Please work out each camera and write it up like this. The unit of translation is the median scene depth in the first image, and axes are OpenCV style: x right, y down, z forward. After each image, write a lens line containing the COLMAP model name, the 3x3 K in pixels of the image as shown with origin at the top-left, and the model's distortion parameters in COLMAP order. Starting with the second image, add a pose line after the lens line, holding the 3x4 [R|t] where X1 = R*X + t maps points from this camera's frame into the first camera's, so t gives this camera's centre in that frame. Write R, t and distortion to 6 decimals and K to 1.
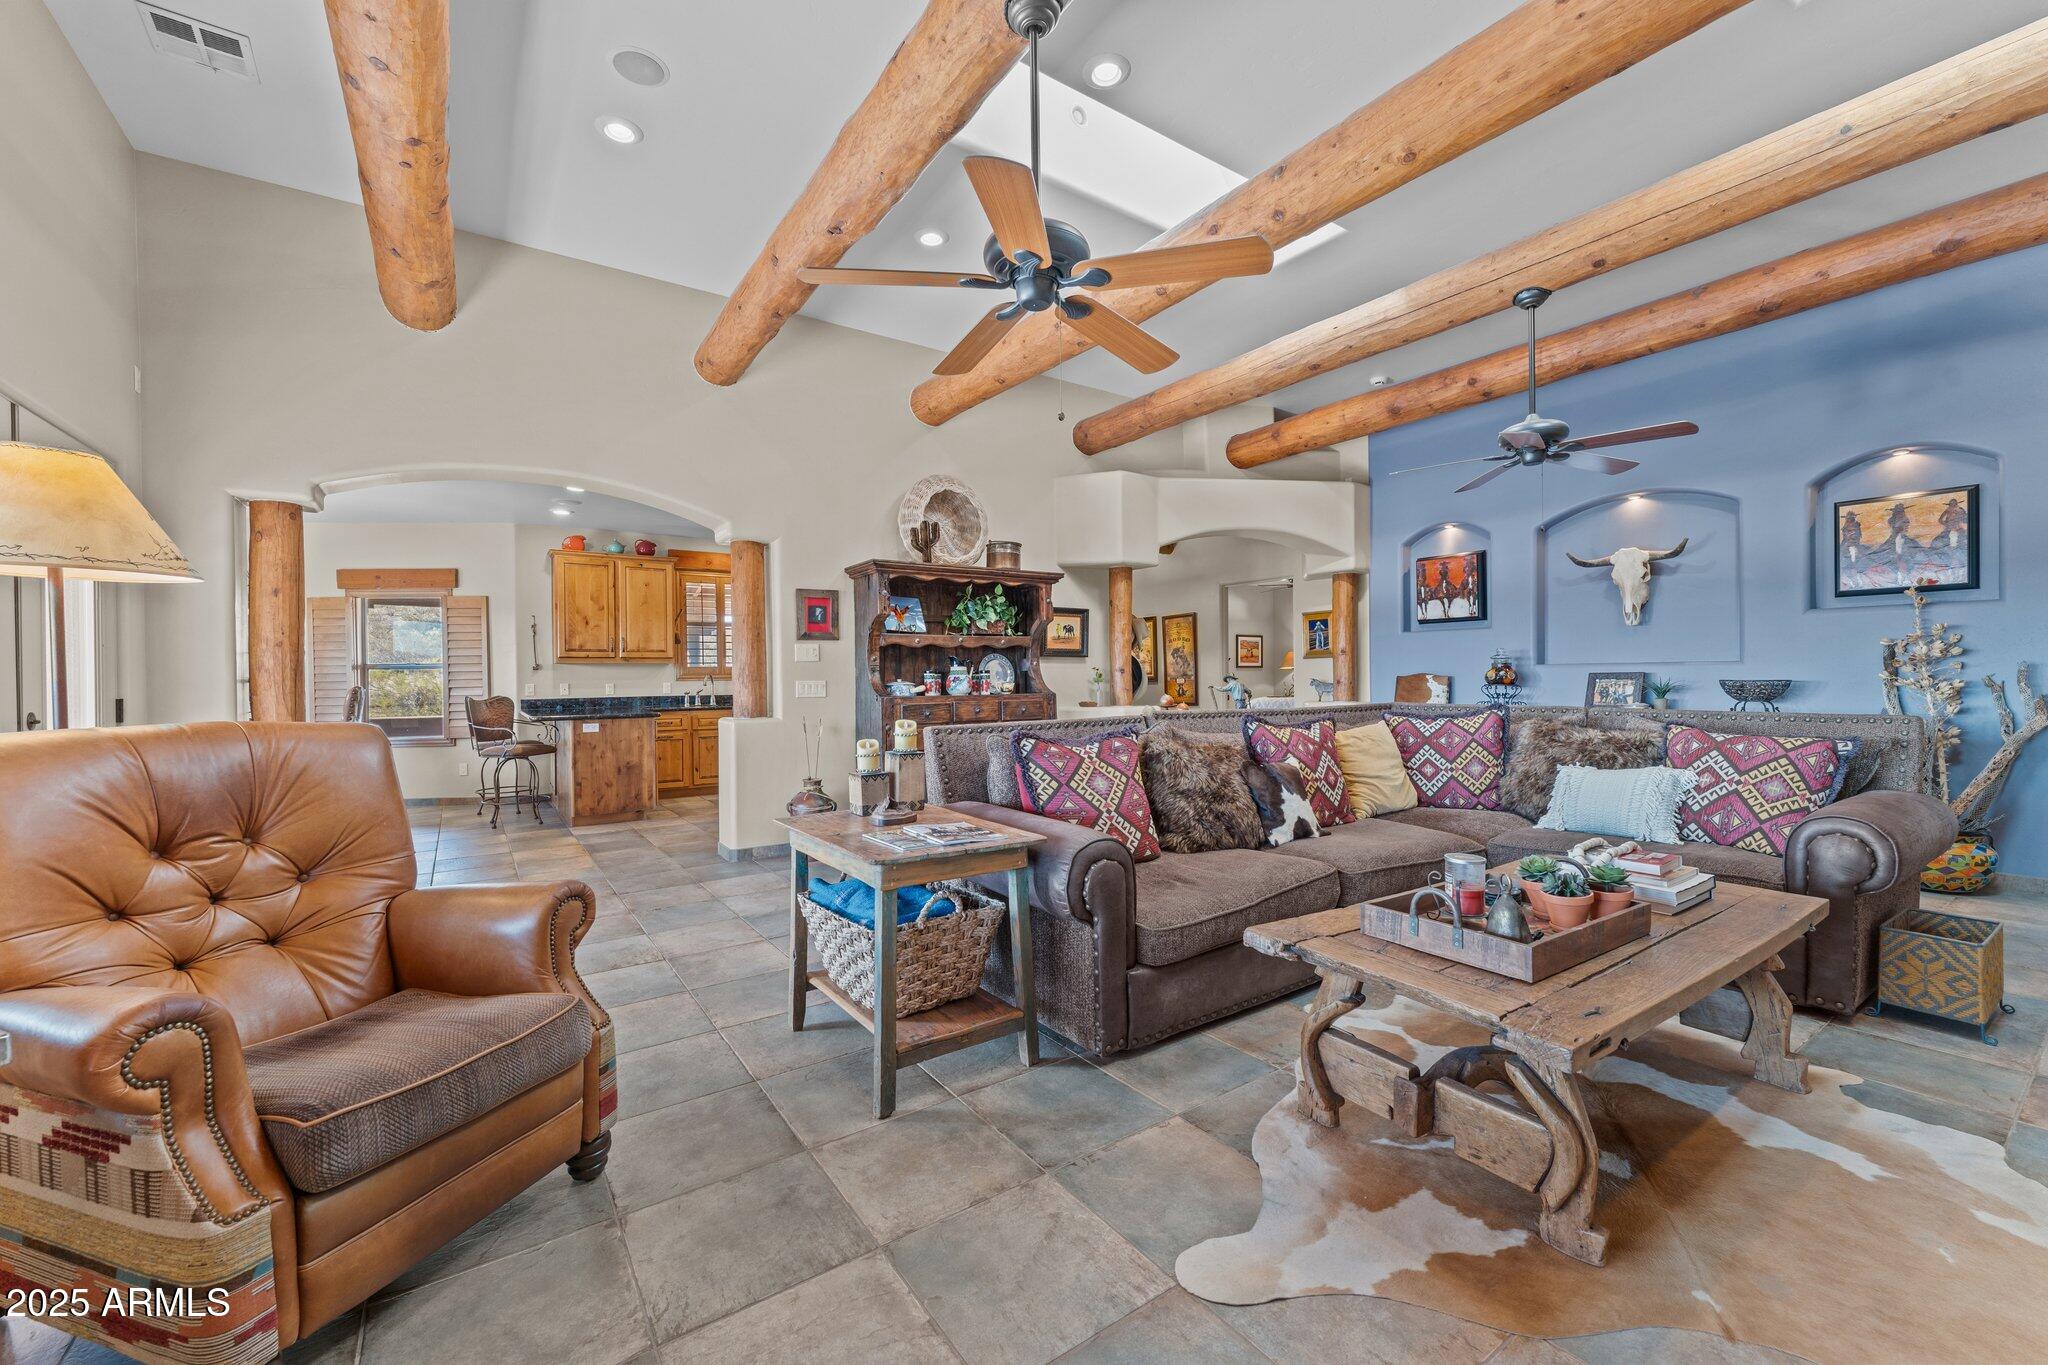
lens RADIAL K [[822.3, 0, 1029.7], [0, 822.3, 682.1], [0, 0, 1]] dist [-0.004396, -0.000356]
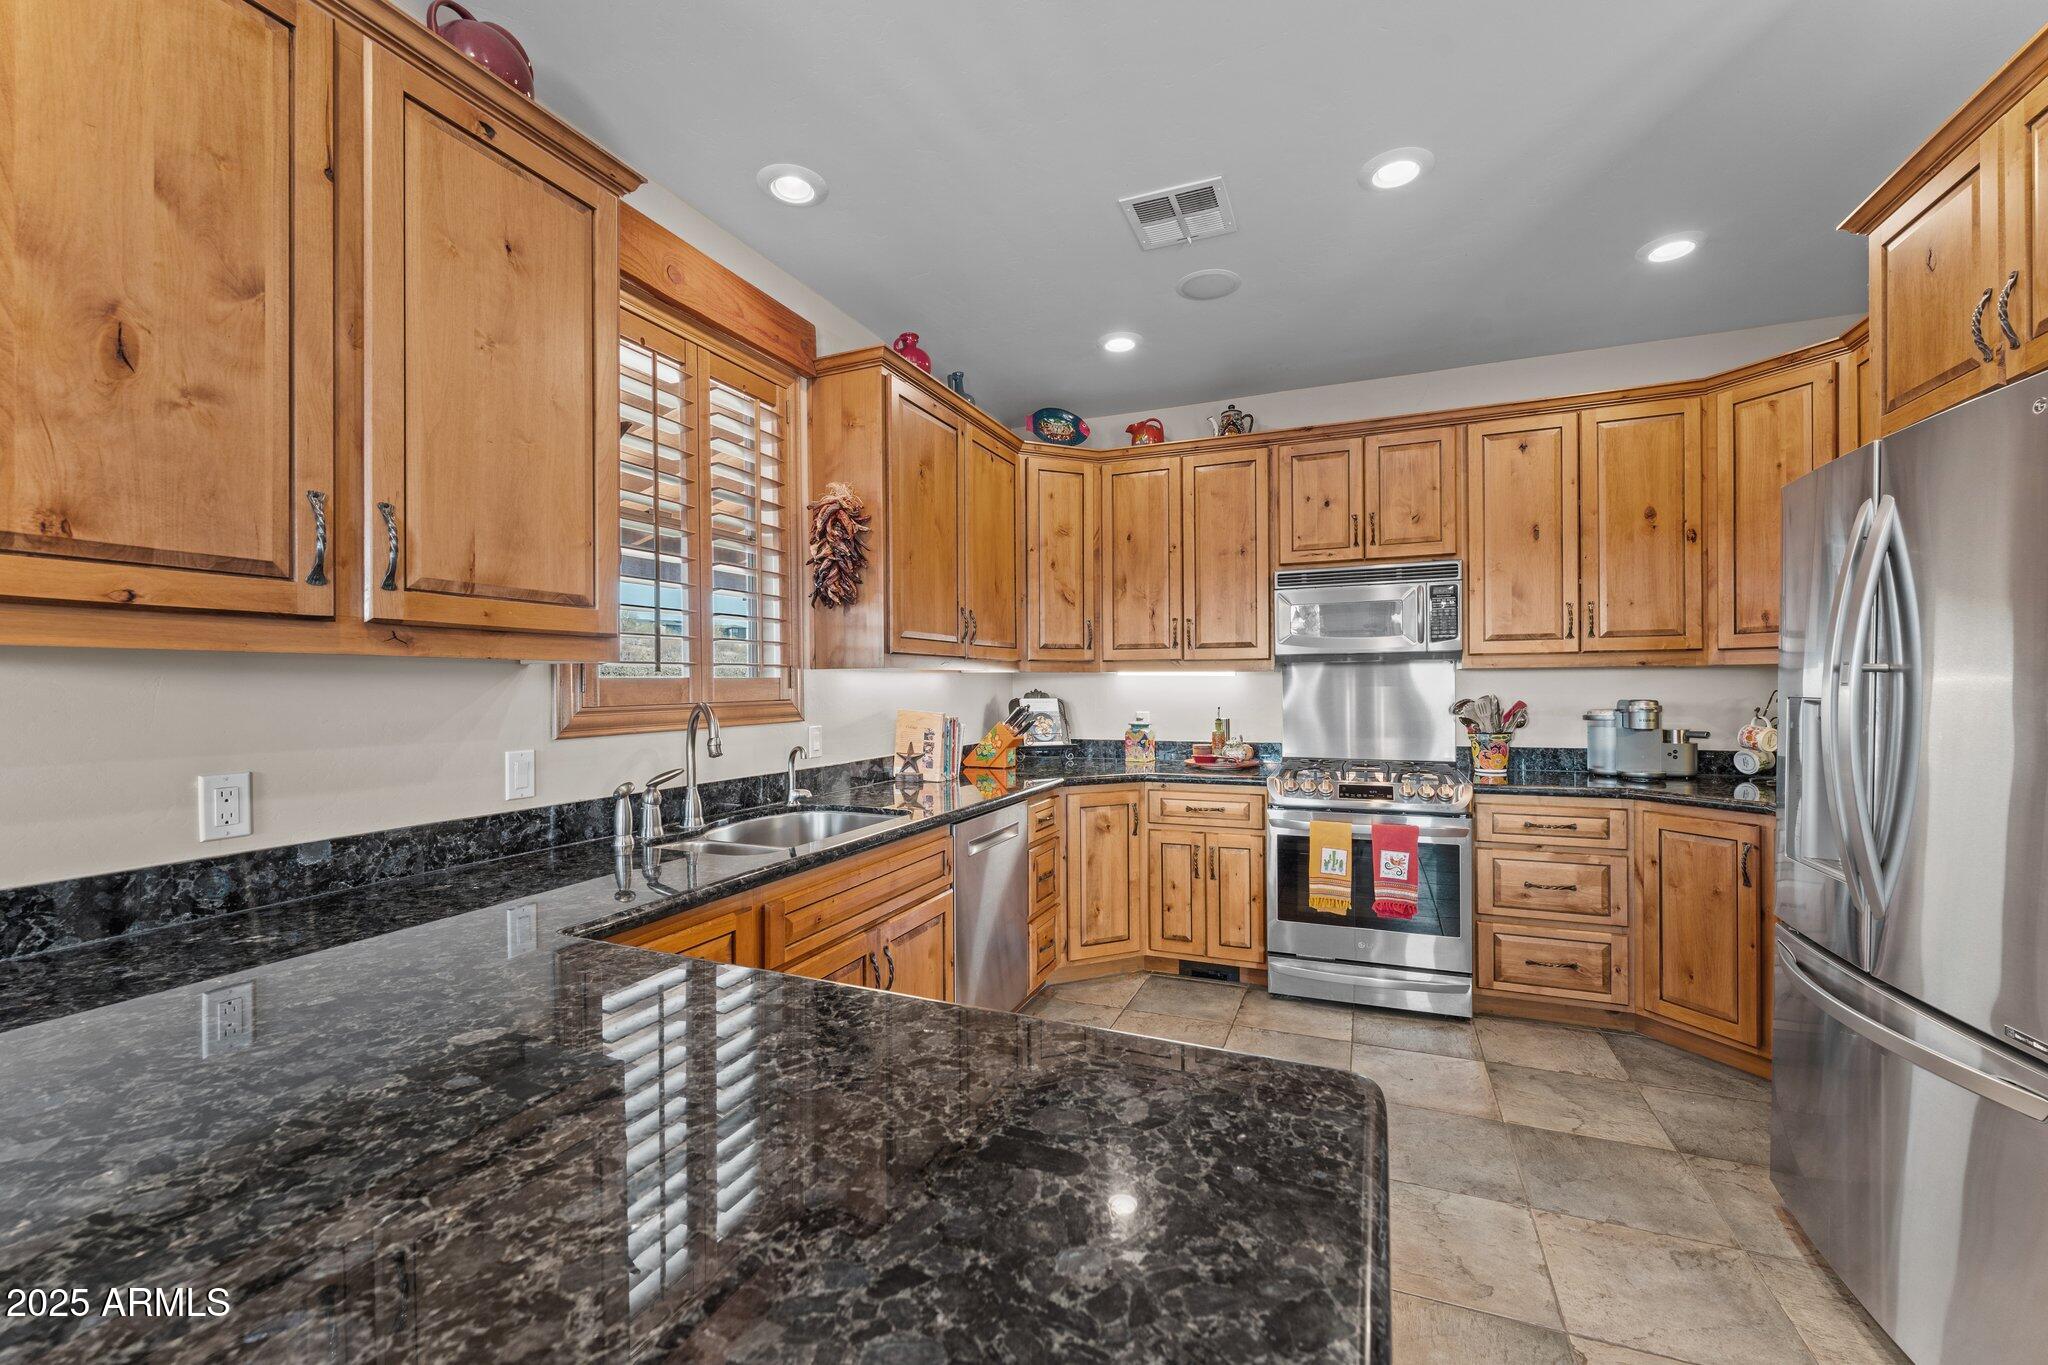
lens RADIAL K [[822.3, 0, 1024.9], [0, 822.3, 689.2], [0, 0, 1]] dist [-0.004396, -0.000356]
pose [[0.842871, 0.002599, 0.538110, -0.560073], [0.000004, 0.999988, -0.004835, -0.018269], [-0.538116, 0.004077, 0.842861, 0.930100]]
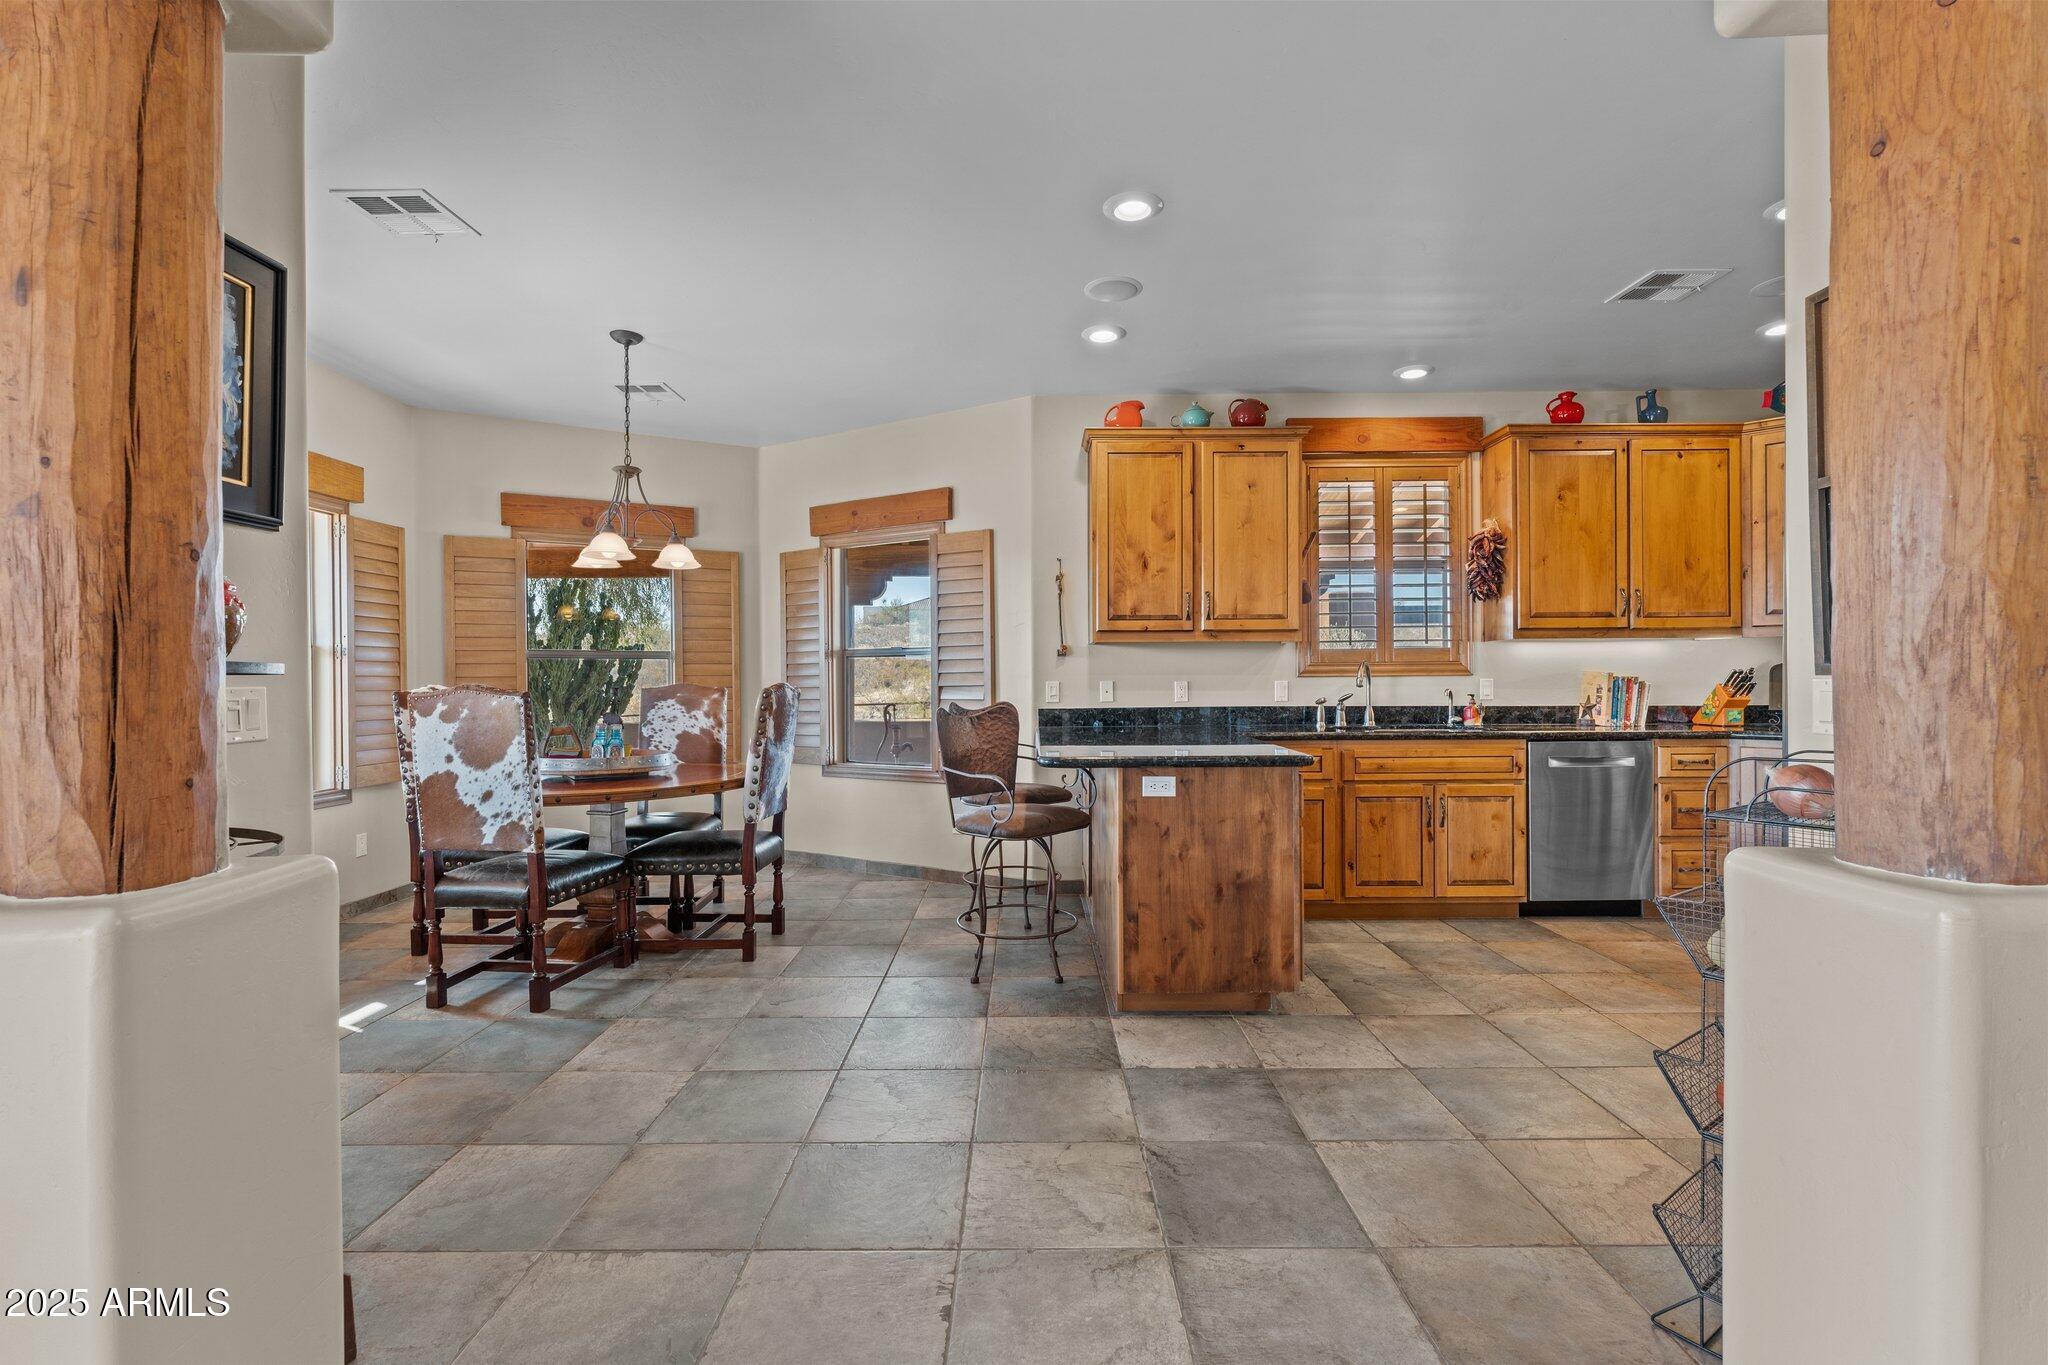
lens RADIAL K [[894.8, 0, 1031.3], [0, 894.8, 681.9], [0, 0, 1]] dist [-0.003777, 0.001533]
pose [[0.823756, 0.006957, -0.566902, -0.317354], [-0.006214, 0.999975, 0.003242, 0.000957], [0.566910, 0.000852, 0.823779, 0.564723]]
